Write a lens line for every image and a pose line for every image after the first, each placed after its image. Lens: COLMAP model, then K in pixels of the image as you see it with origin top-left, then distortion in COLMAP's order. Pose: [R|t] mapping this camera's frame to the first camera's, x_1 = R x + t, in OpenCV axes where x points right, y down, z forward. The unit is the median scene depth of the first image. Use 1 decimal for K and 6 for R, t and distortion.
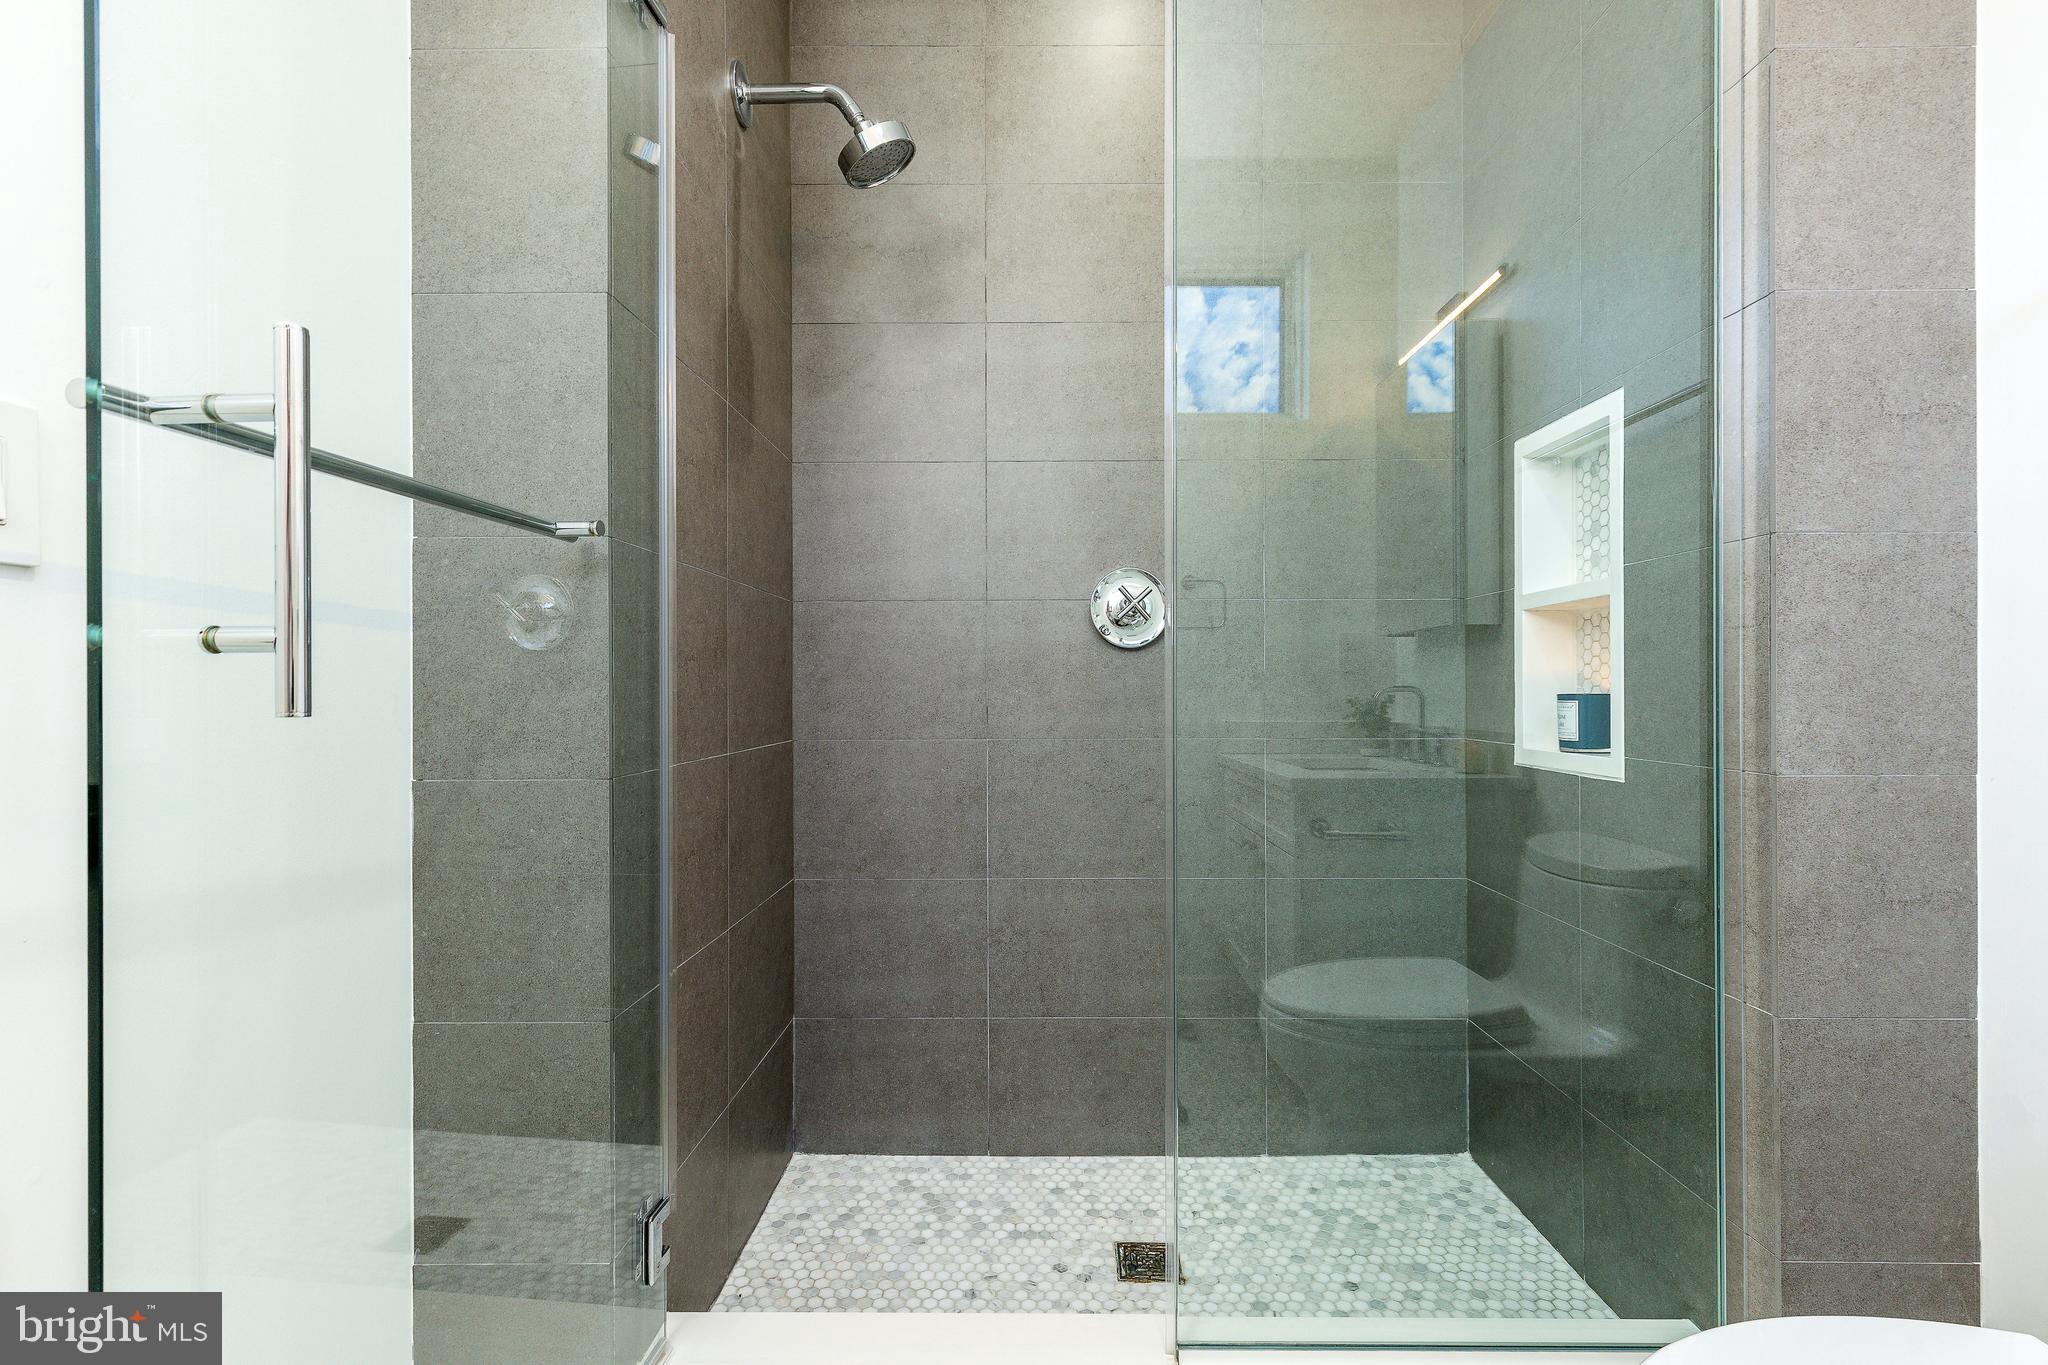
lens RADIAL K [[928.0, 0, 1026.4], [0, 928.0, 686.5], [0, 0, 1]] dist [-0.022063, 0.014090]
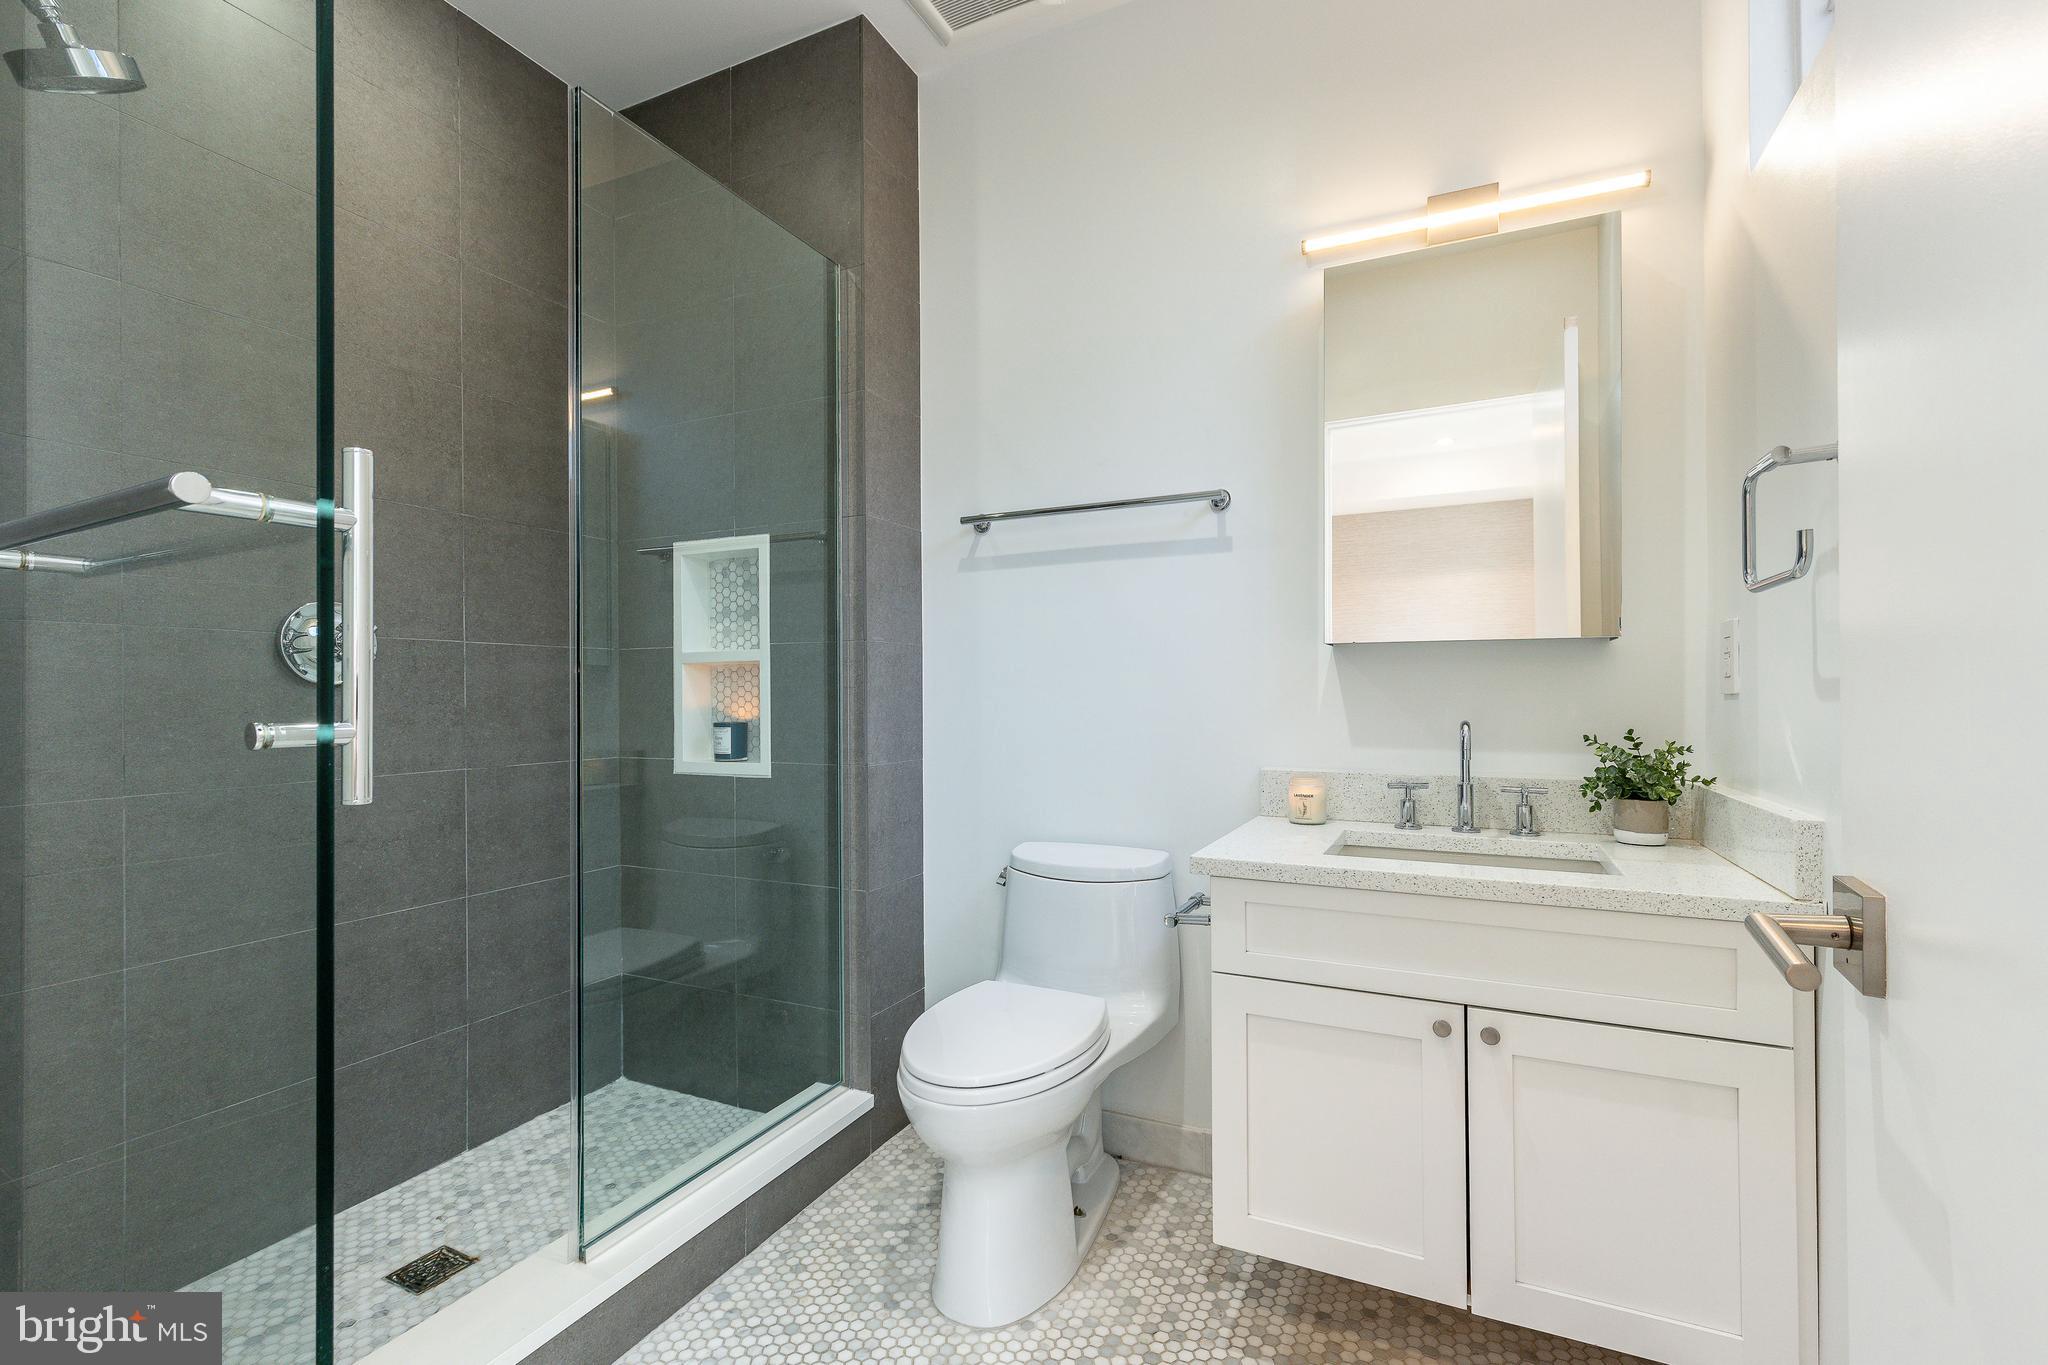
lens RADIAL K [[911.4, 0, 1024.7], [0, 911.4, 688.6], [0, 0, 1]] dist [0.004350, -0.000545]
pose [[0.426162, 0.002140, 0.904644, -0.522332], [0.004770, 0.999978, -0.004612, -0.037013], [-0.904634, 0.006280, 0.426143, -0.074527]]
